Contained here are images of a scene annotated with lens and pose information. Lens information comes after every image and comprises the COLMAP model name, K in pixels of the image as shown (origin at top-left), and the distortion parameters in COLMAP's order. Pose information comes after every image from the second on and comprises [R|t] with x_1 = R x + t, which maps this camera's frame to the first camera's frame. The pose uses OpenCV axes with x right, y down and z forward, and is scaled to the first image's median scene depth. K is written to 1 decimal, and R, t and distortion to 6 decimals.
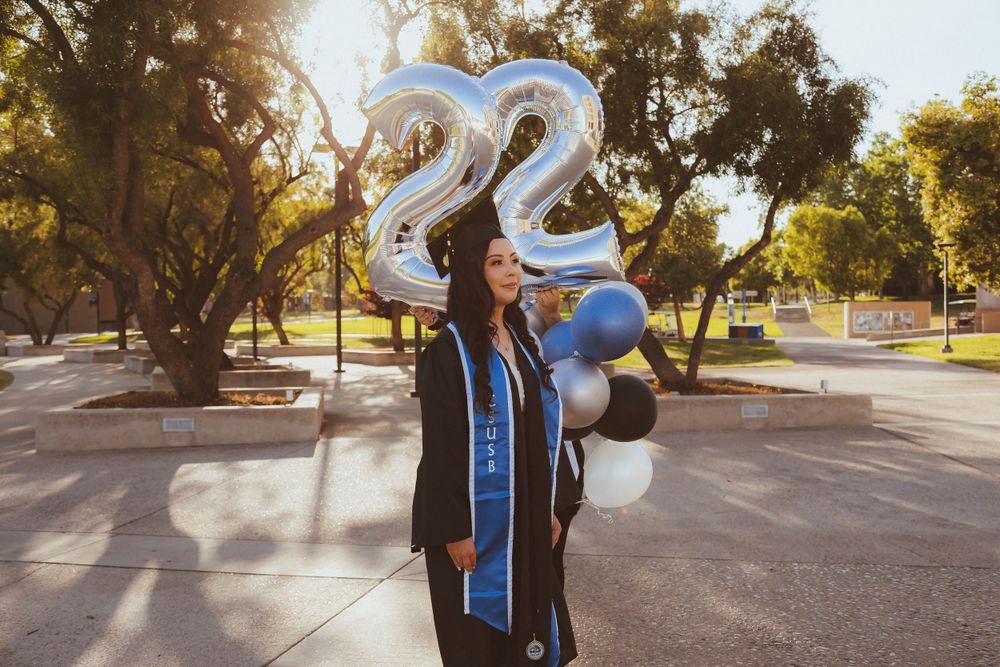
lens RADIAL K [[1005.8, 0, 500.0], [0, 1005.8, 333.5], [0, 0, 1]] dist [-0.183608, -0.002892]
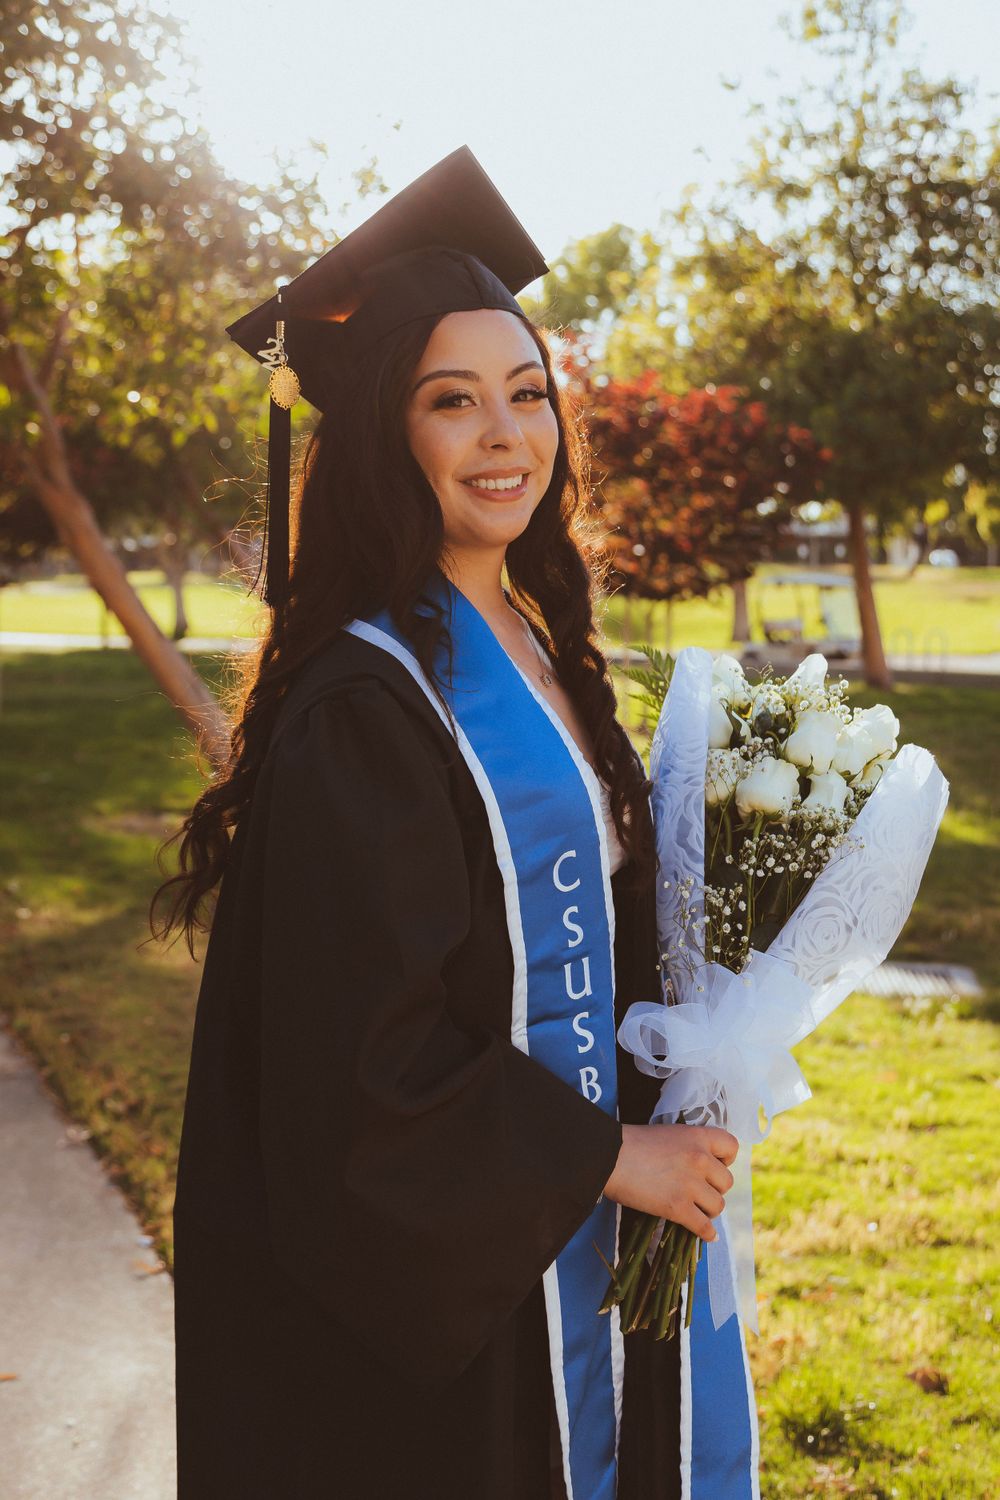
lens RADIAL K [[1950.3, 0, 500.0], [0, 1950.3, 750.0], [0, 0, 1]] dist [0.019772, -0.383472]
pose [[0.999945, 0.010266, -0.002304, 0.065783], [-0.010109, 0.998147, 0.060005, -0.003869], [0.002915, -0.059978, 0.998195, 0.378533]]
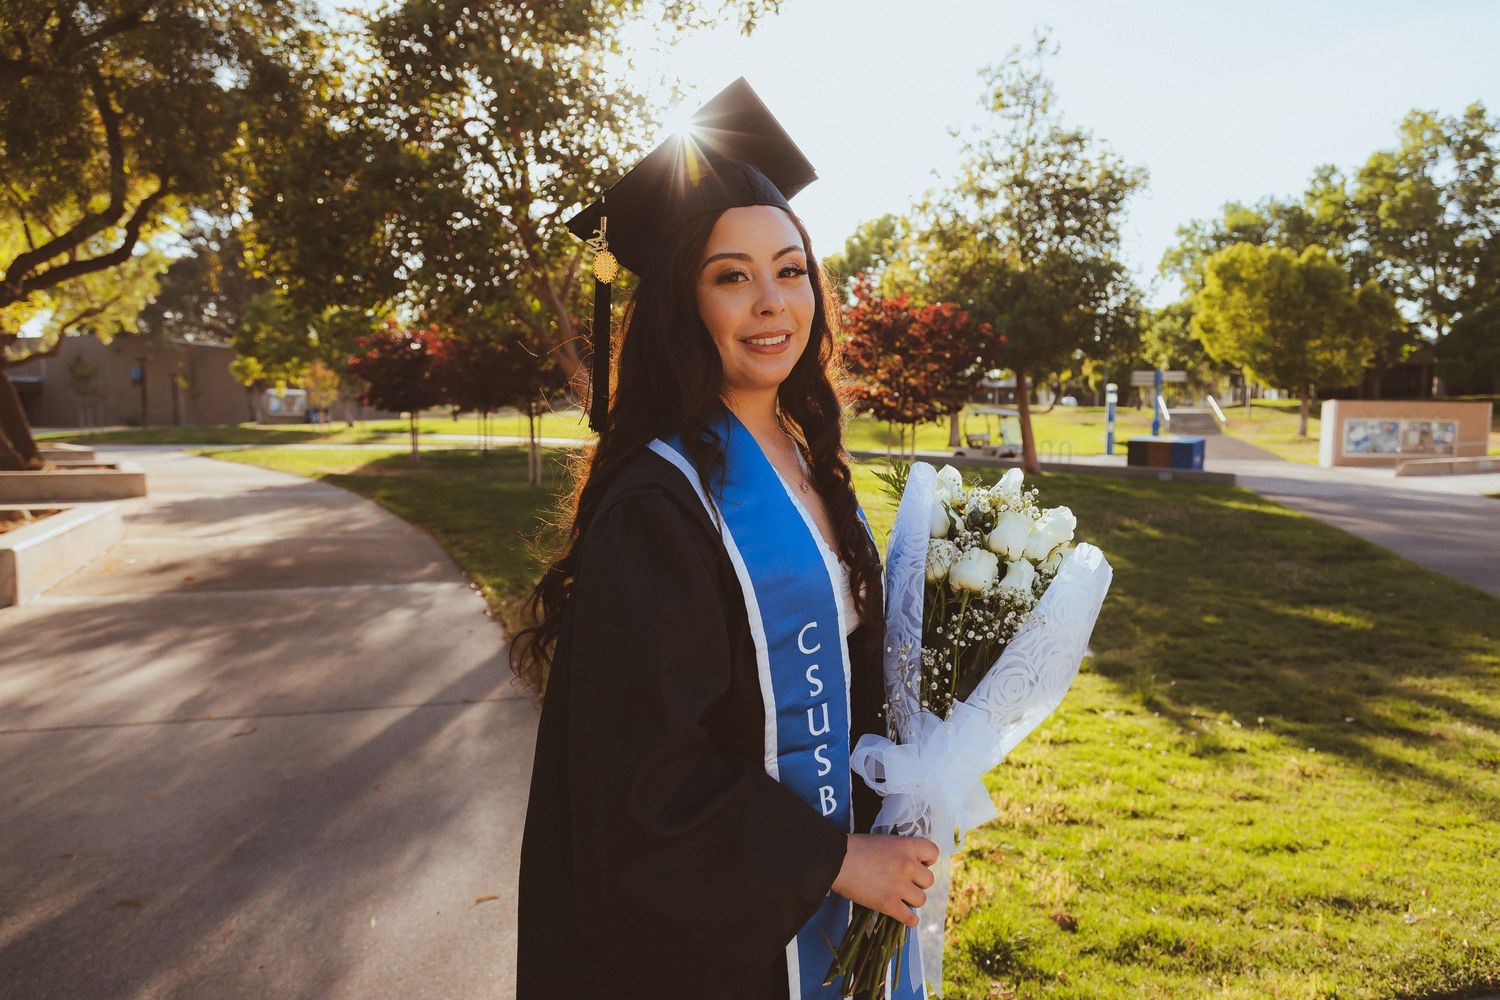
lens RADIAL K [[989.9, 0, 750.0], [0, 989.9, 500.0], [0, 0, 1]] dist [-0.055691, 0.000032]
pose [[0.996192, 0.024845, -0.083567, 0.071379], [-0.019436, 0.997701, 0.064918, -0.005275], [0.084988, -0.063047, 0.994385, 0.421606]]
